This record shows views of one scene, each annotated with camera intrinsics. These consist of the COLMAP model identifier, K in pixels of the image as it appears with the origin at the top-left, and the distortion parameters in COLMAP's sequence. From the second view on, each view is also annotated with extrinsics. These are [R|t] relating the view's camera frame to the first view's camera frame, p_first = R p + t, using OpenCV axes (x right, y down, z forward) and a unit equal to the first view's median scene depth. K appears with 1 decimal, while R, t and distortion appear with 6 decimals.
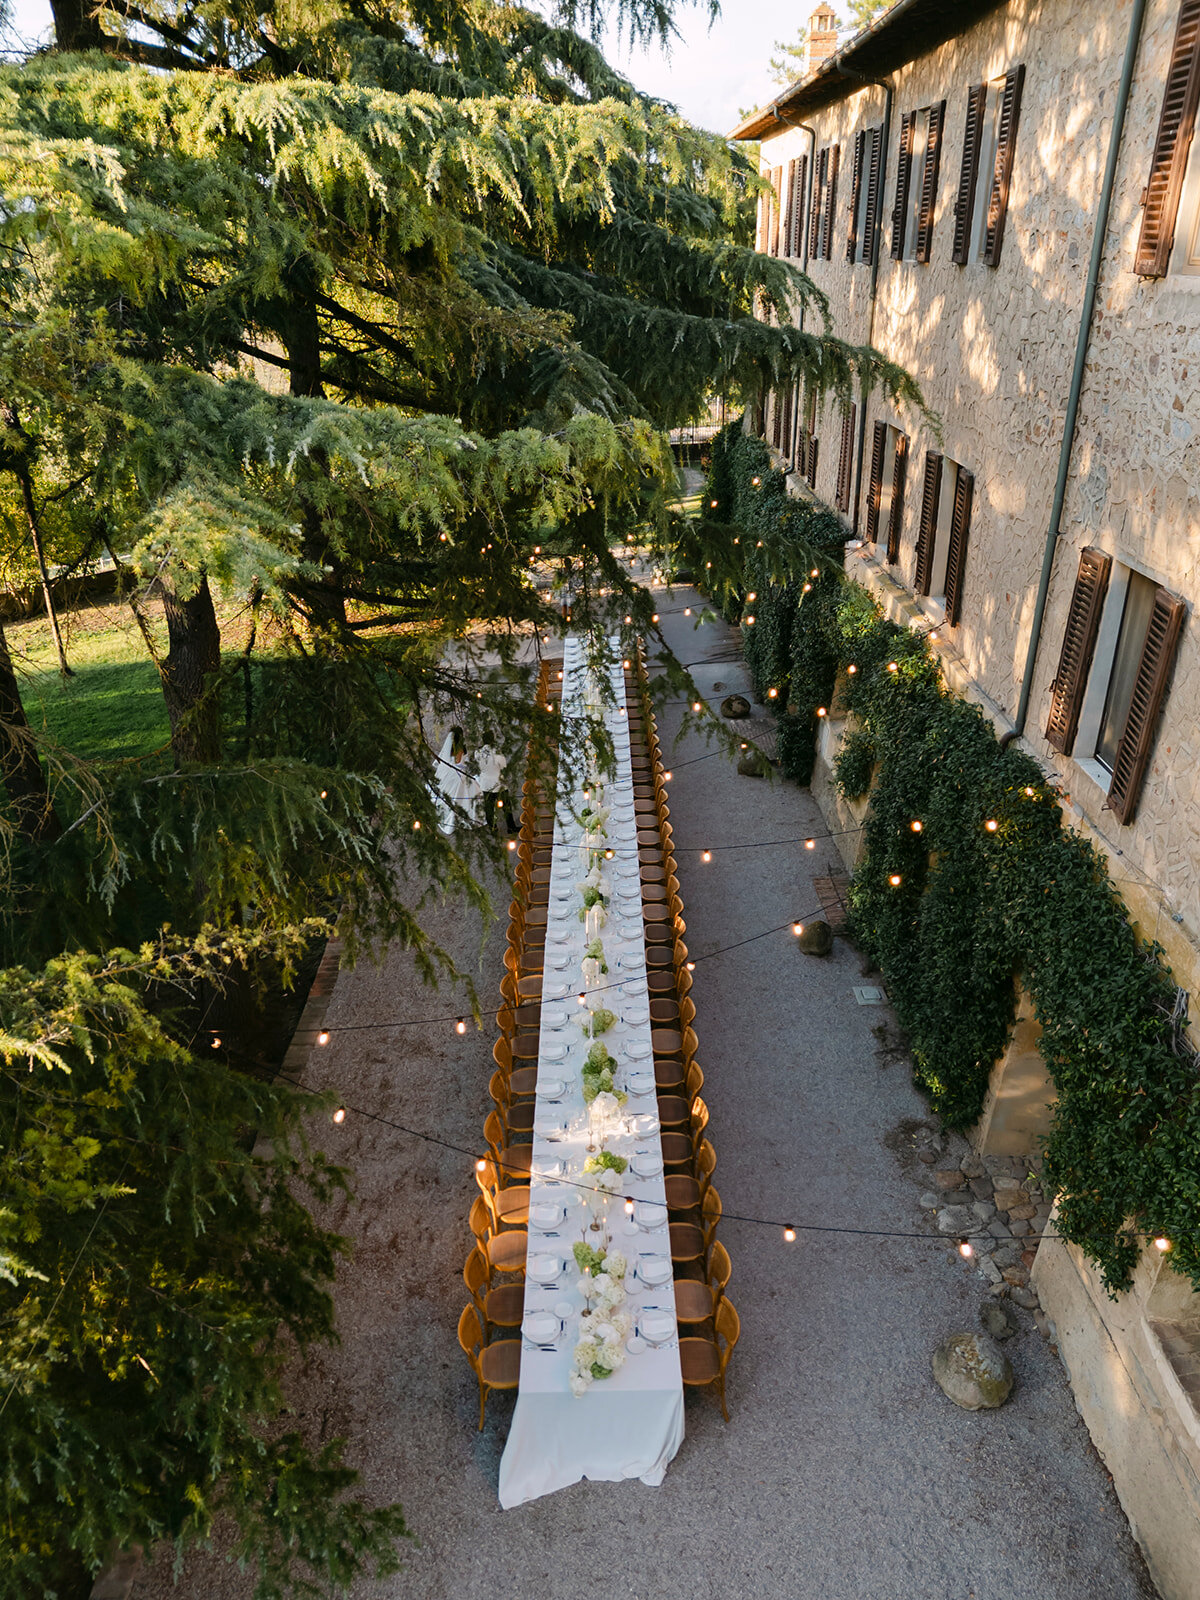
lens RADIAL K [[1157.4, 0, 610.9], [0, 1157.4, 842.2], [0, 0, 1]] dist [0.030061, -0.014373]
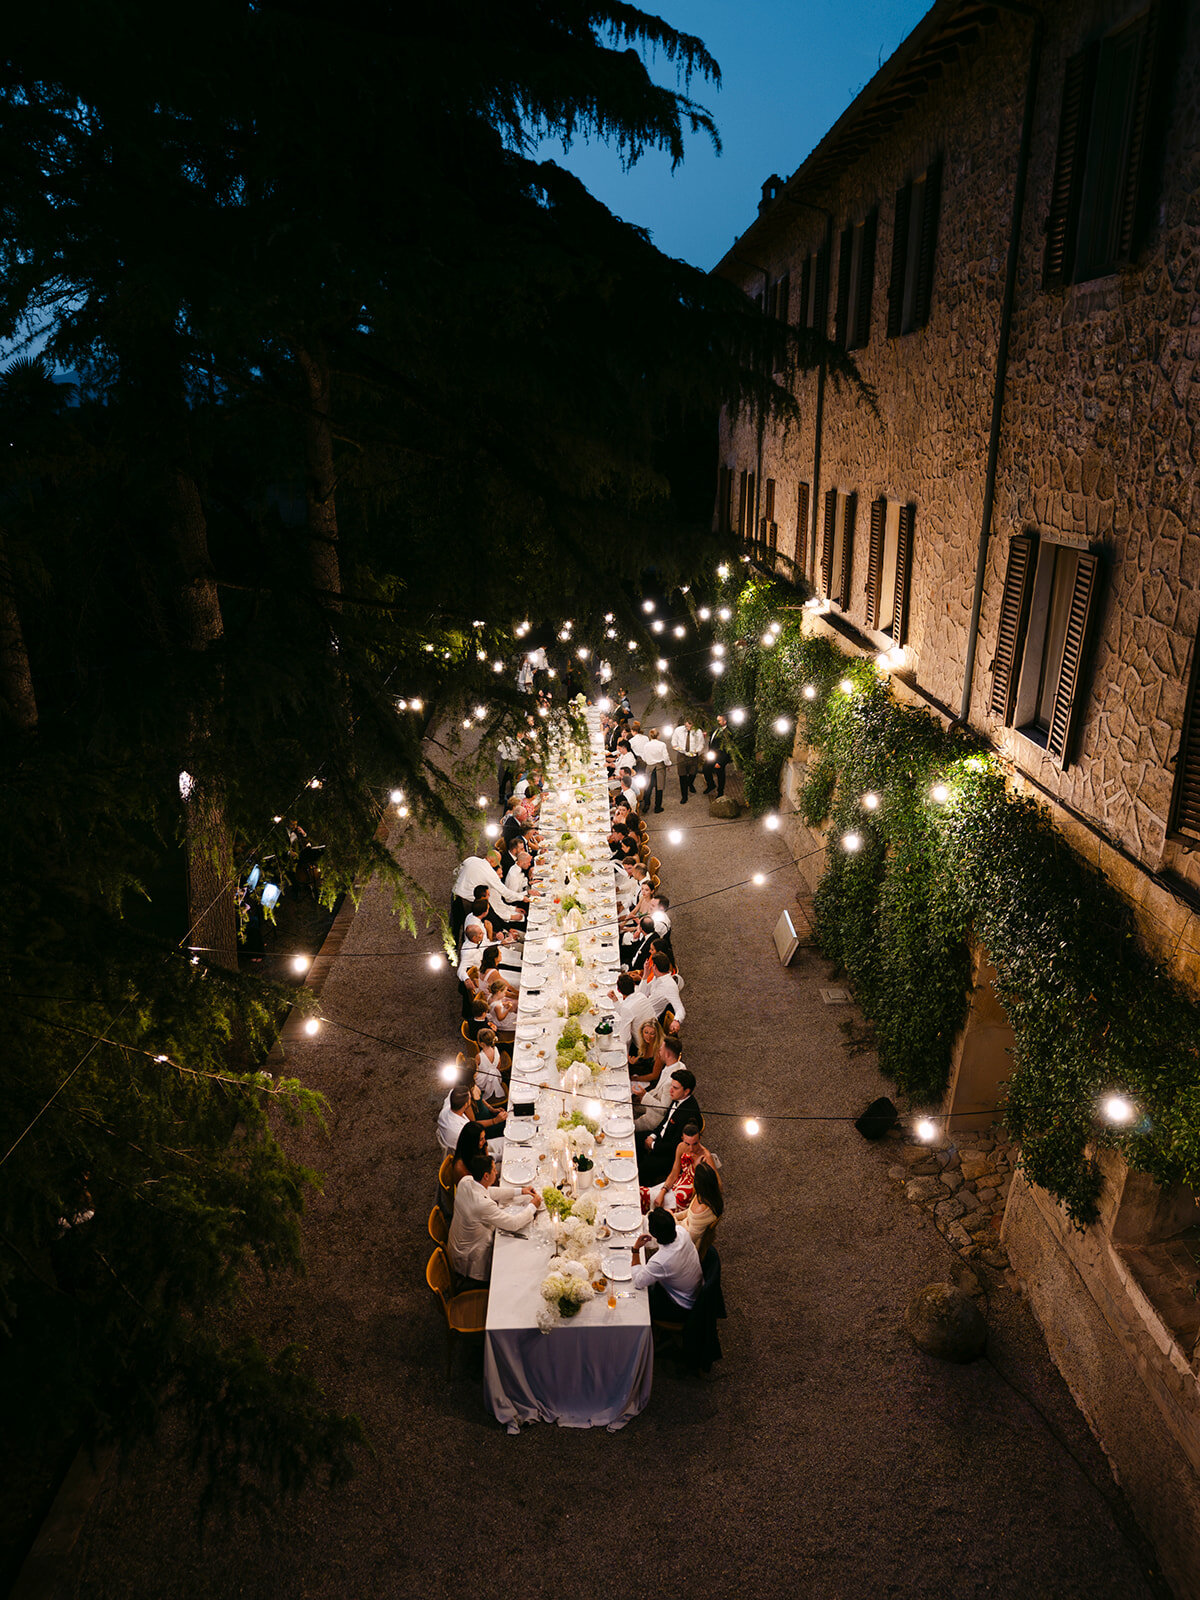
lens RADIAL K [[1084.3, 0, 605.1], [0, 1084.3, 796.9], [0, 0, 1]] dist [0.027246, -0.012203]
pose [[0.999975, 0.001653, 0.006813, 0.012720], [-0.000645, 0.989374, -0.145392, 0.129788], [-0.006981, 0.145384, 0.989351, 0.016313]]
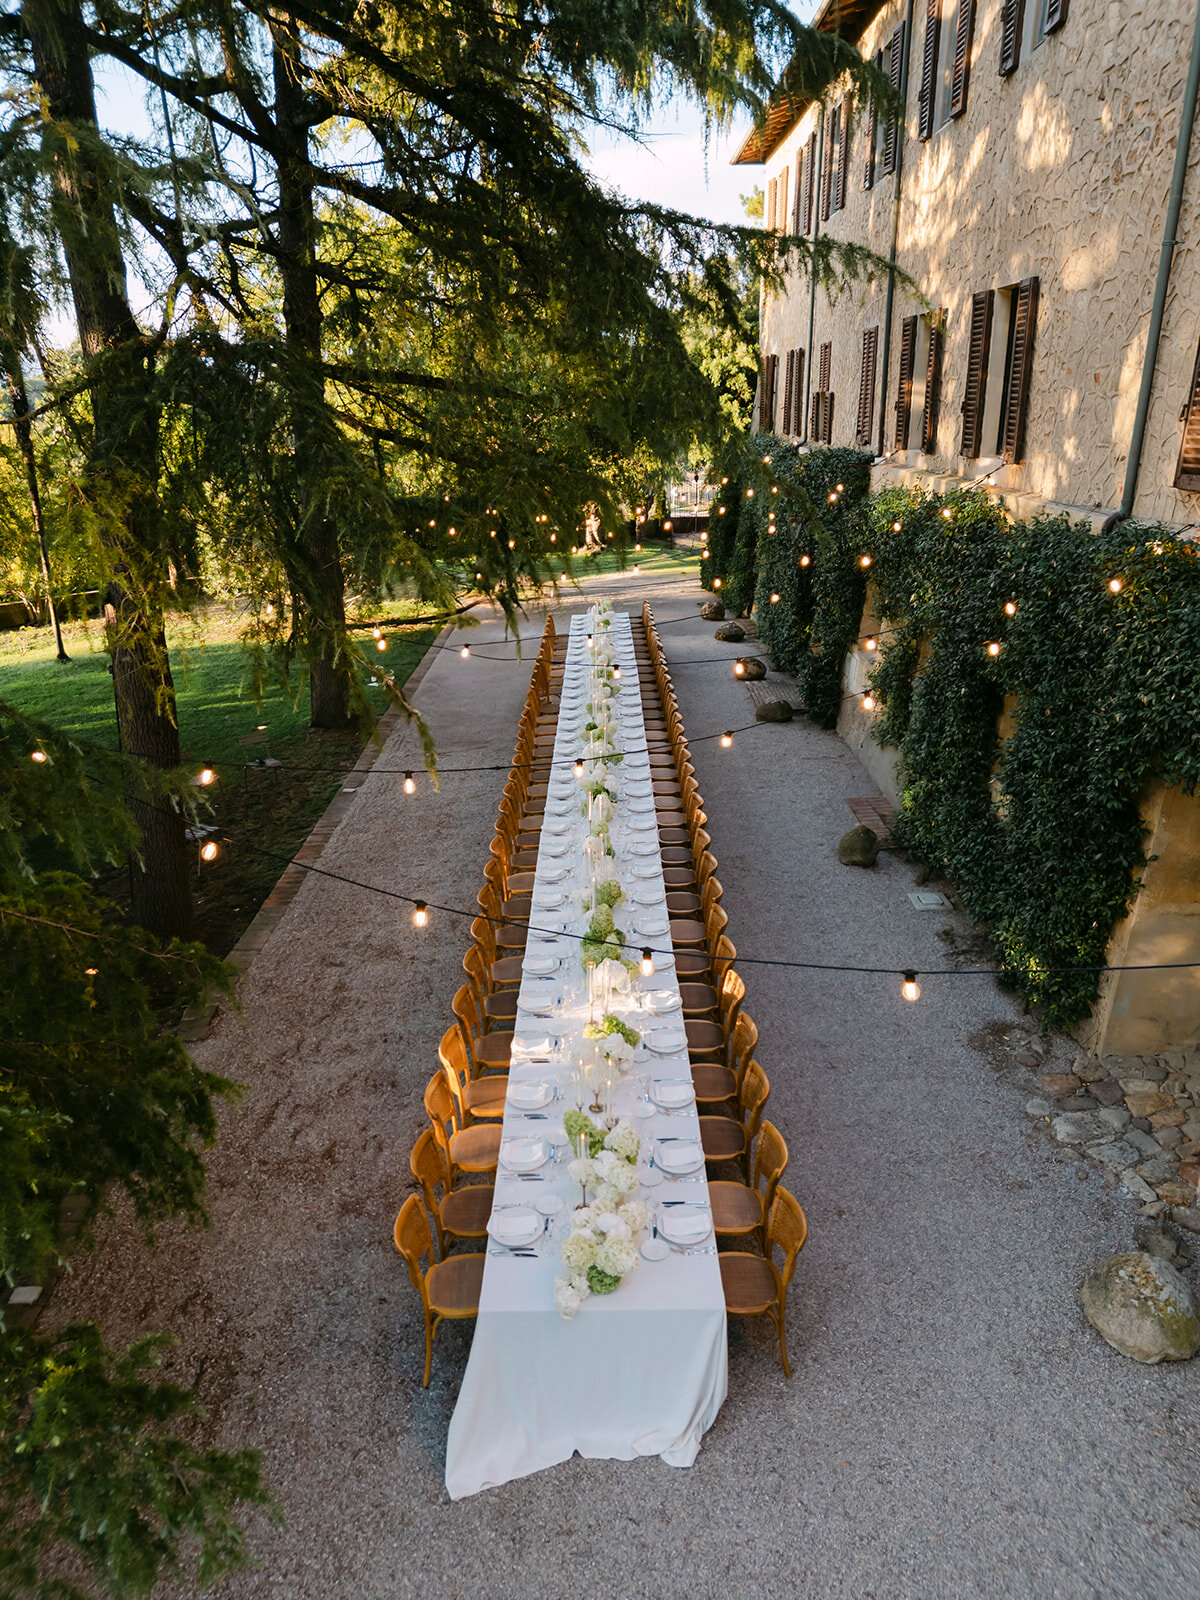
lens RADIAL K [[1084.3, 0, 603.3], [0, 1084.3, 805.6], [0, 0, 1]] dist [0.027246, -0.012203]
pose [[0.999897, 0.002828, -0.014045, 0.000069], [-0.004473, 0.992939, -0.118538, 0.210025], [0.013610, 0.118589, 0.992850, 0.283128]]
